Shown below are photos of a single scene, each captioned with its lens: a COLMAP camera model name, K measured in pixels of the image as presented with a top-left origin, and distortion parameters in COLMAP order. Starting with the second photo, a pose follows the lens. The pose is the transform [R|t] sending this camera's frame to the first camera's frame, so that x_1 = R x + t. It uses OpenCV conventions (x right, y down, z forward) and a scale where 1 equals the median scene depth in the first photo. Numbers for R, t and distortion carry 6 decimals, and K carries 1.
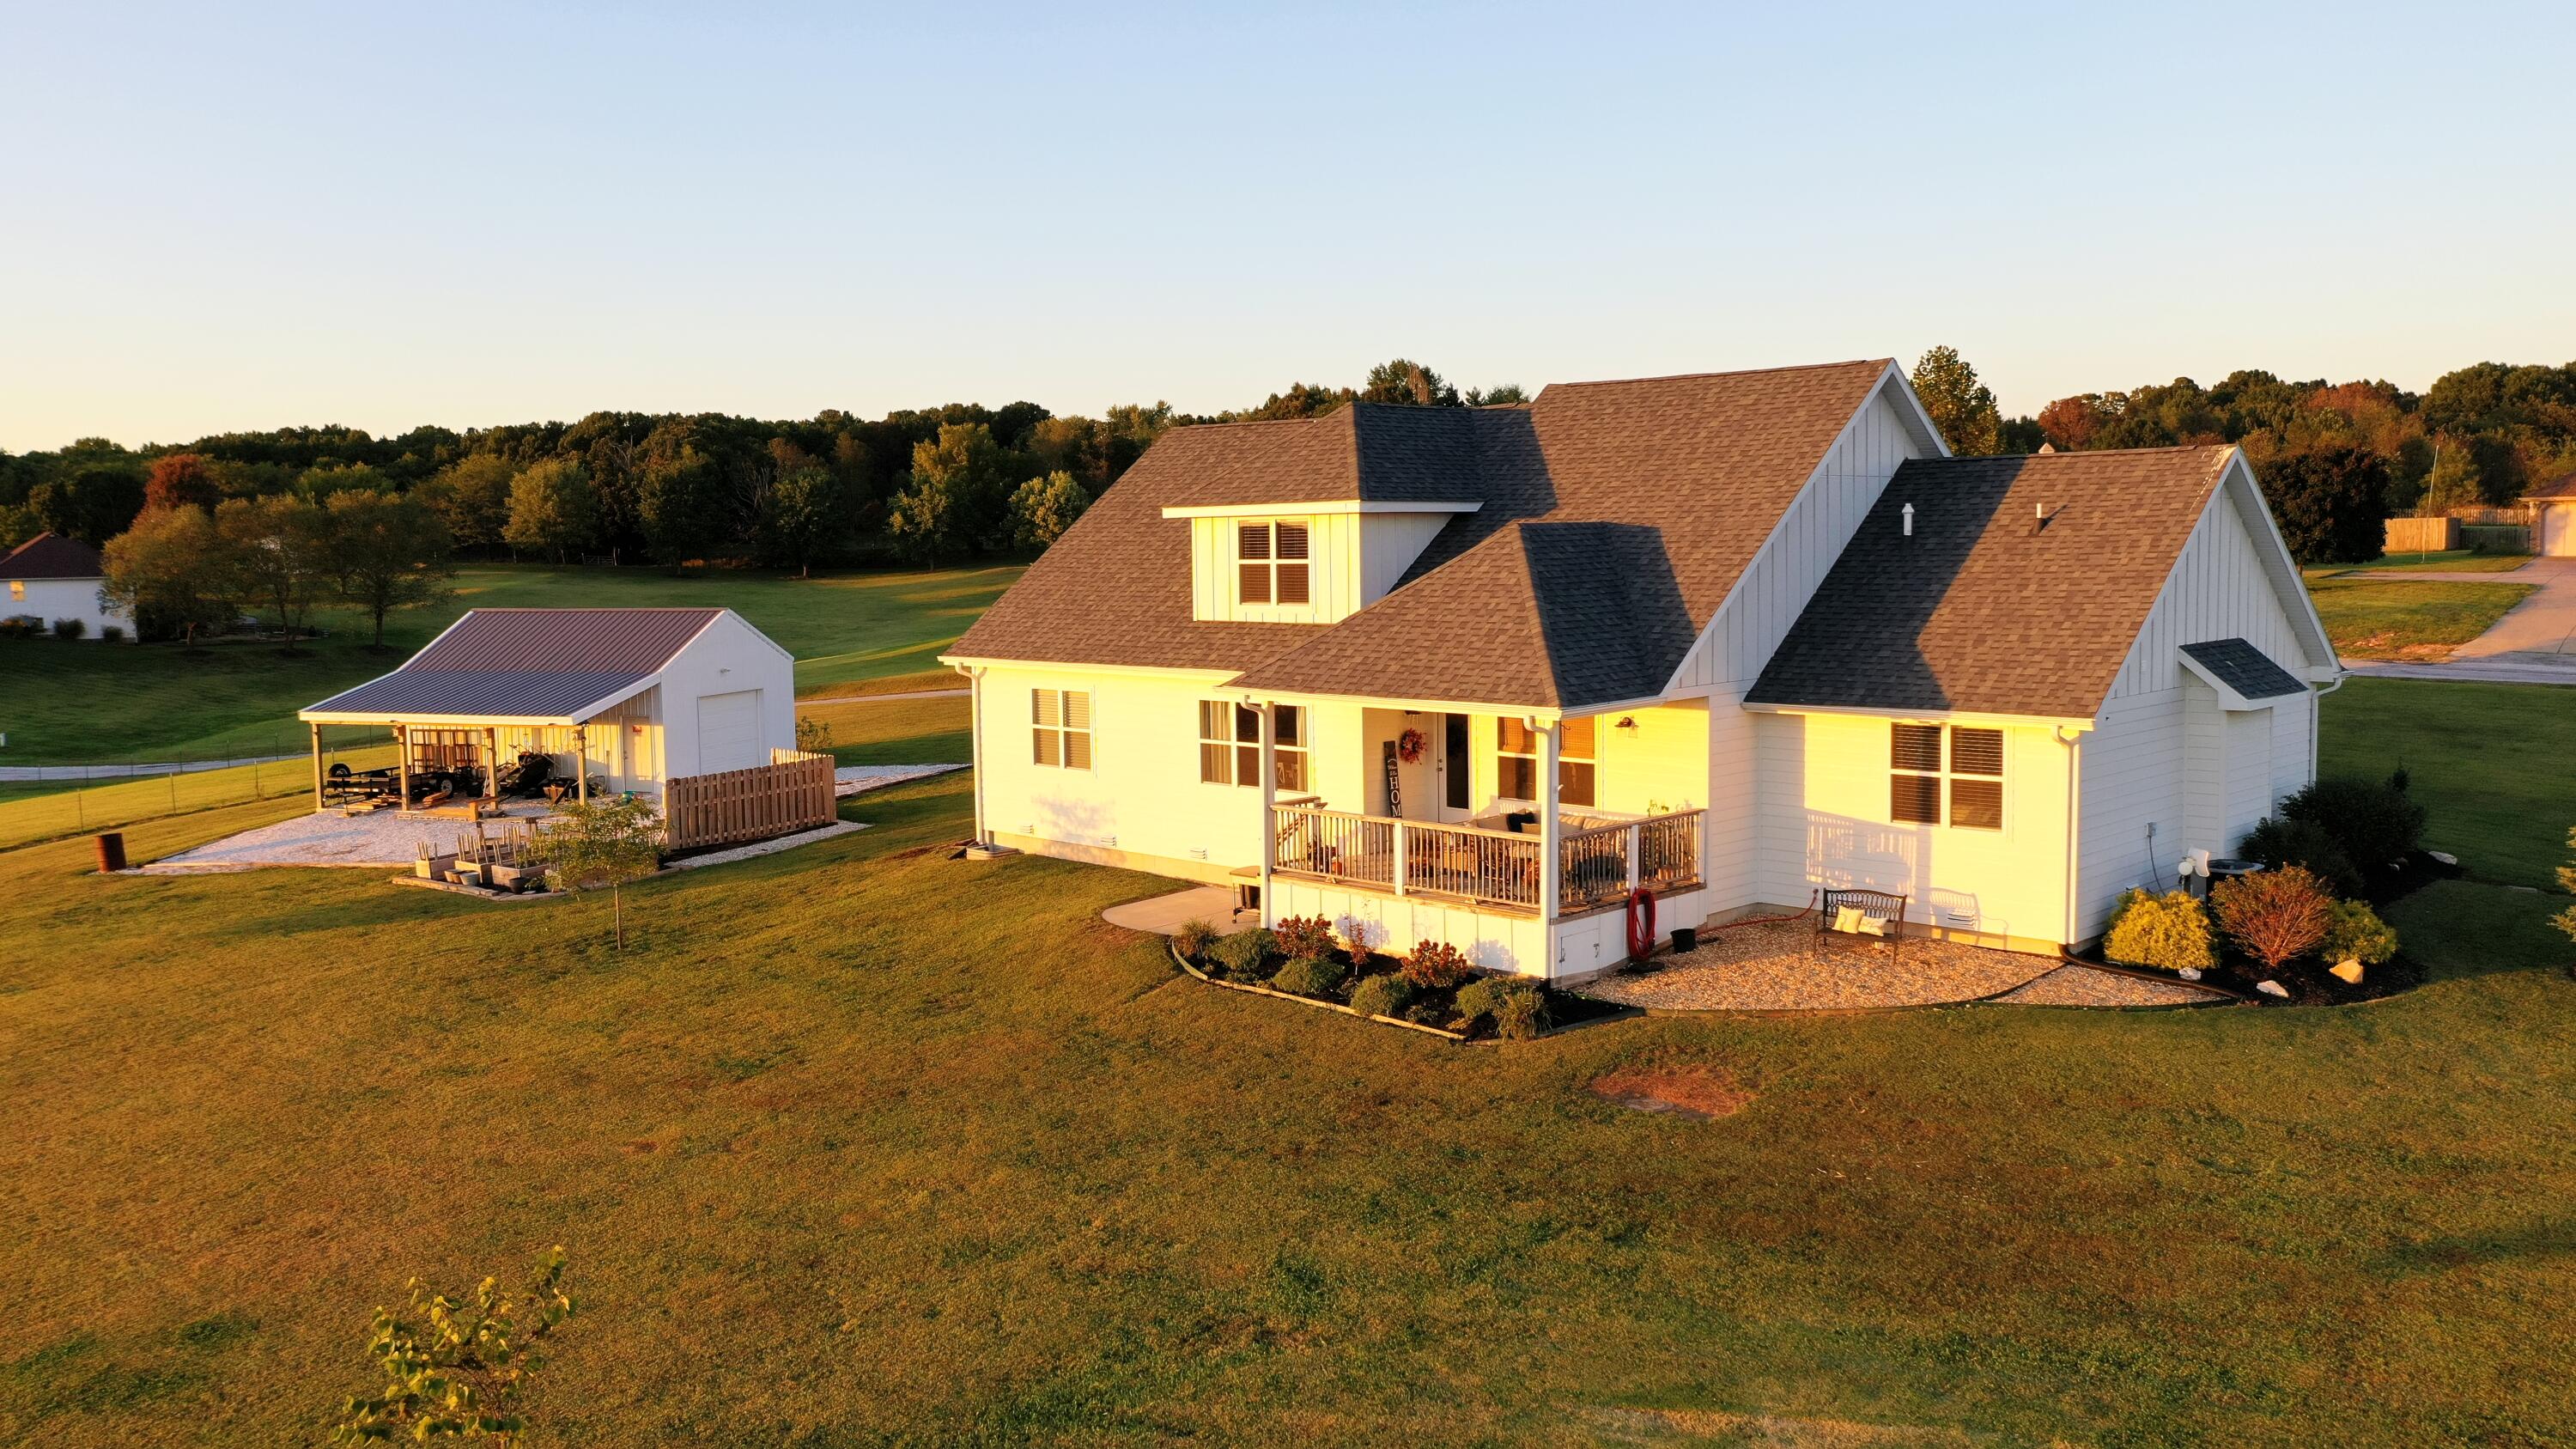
lens RADIAL K [[2030.6, 0, 1293.5], [0, 2030.6, 723.8], [0, 0, 1]] dist [-0.001603, 0.000584]
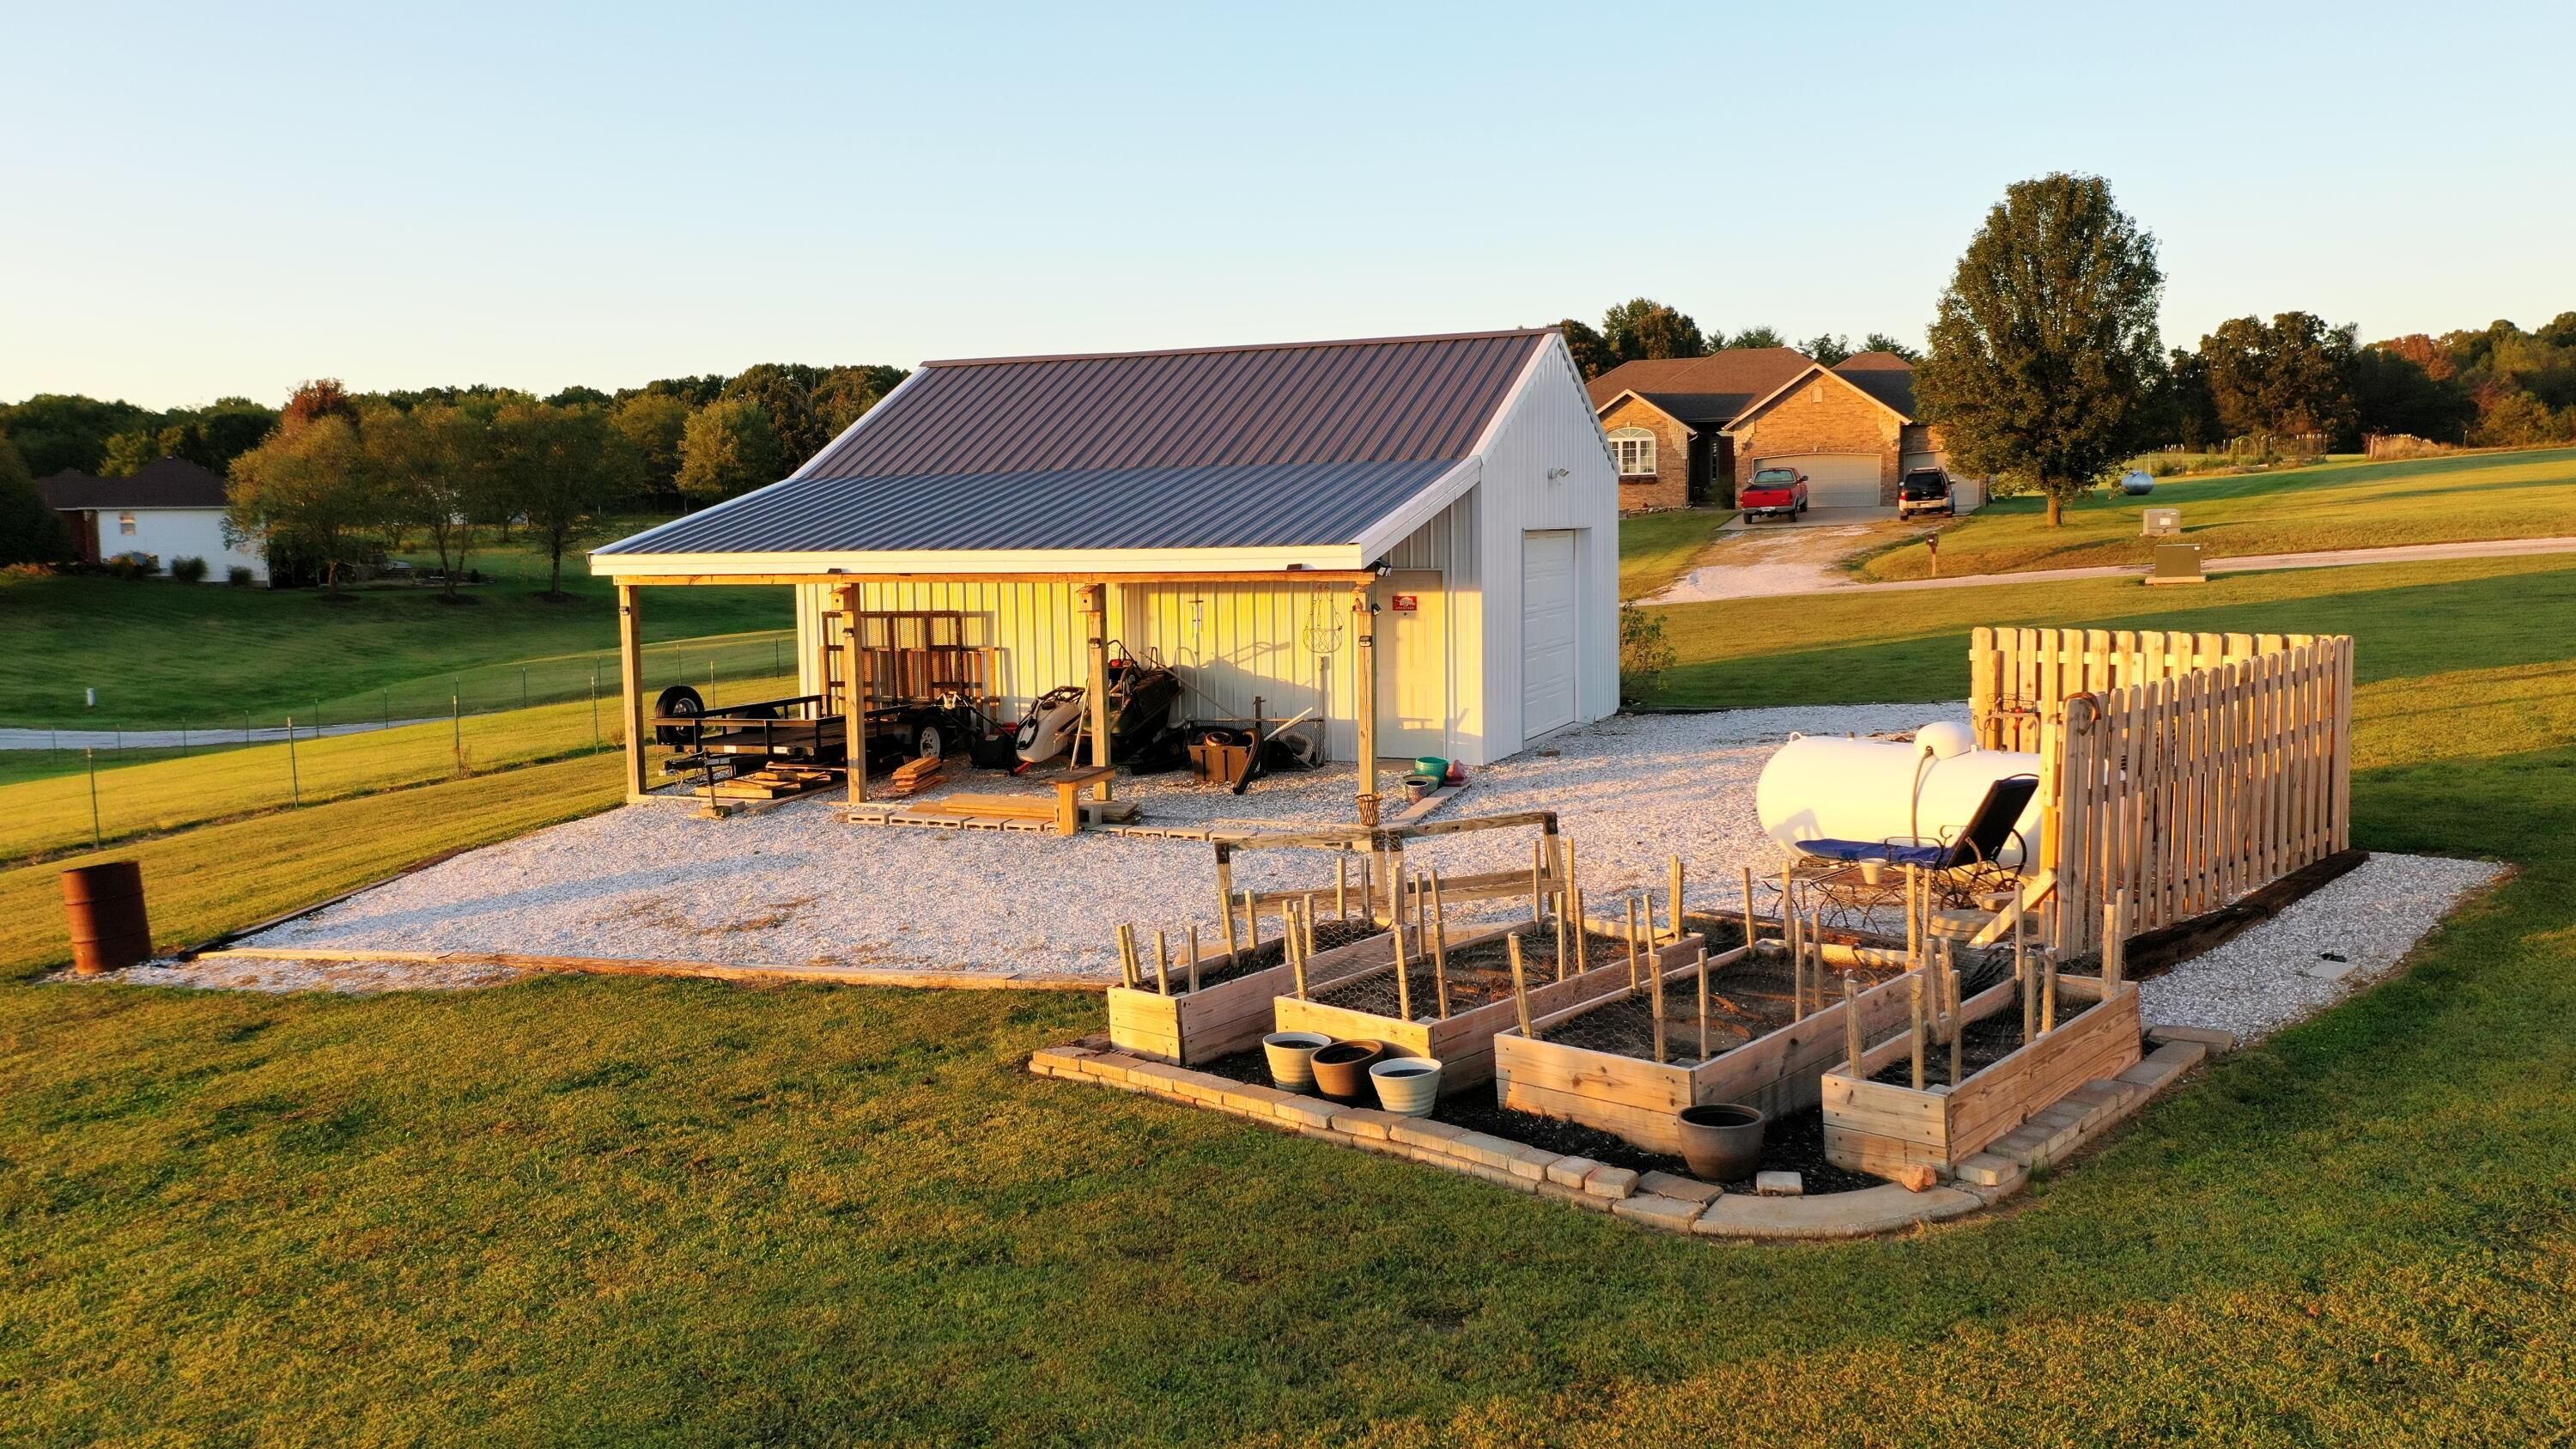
lens RADIAL K [[2030.6, 0, 1283.3], [0, 2030.6, 722.0], [0, 0, 1]] dist [-0.001603, 0.000584]
pose [[0.998182, 0.004554, -0.060094, -0.122172], [-0.004226, 0.999975, 0.005586, 0.009137], [0.060118, -0.005322, 0.998177, 0.225718]]
